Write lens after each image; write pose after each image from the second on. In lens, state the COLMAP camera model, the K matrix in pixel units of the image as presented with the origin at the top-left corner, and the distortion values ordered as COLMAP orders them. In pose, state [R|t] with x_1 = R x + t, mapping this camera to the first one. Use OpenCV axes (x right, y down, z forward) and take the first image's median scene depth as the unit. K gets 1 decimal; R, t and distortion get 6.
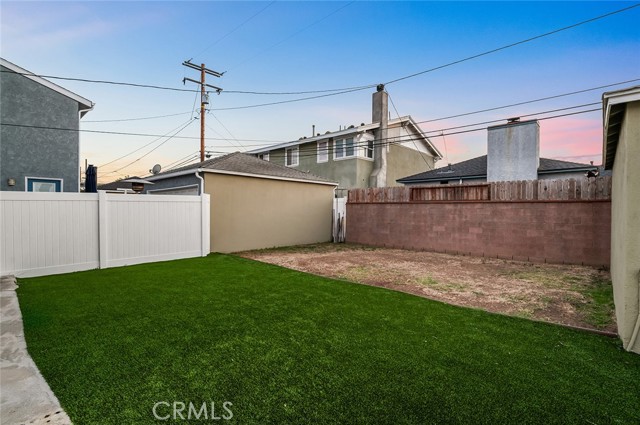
lens RADIAL K [[304.0, 0, 320.0], [0, 304.0, 212.5], [0, 0, 1]] dist [-0.001105, -0.000063]
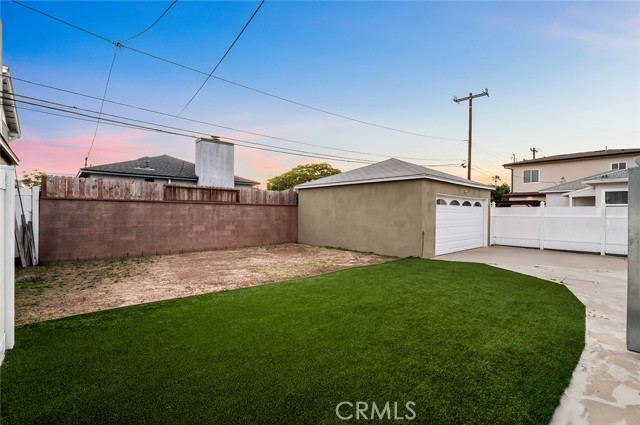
lens RADIAL K [[292.6, 0, 323.2], [0, 292.6, 207.7], [0, 0, 1]] dist [-0.001459, -0.000474]
pose [[0.066483, 0.006109, 0.997769, -0.542790], [-0.000471, 0.999981, -0.006091, -0.010368], [-0.997787, -0.000065, 0.066485, 0.486956]]
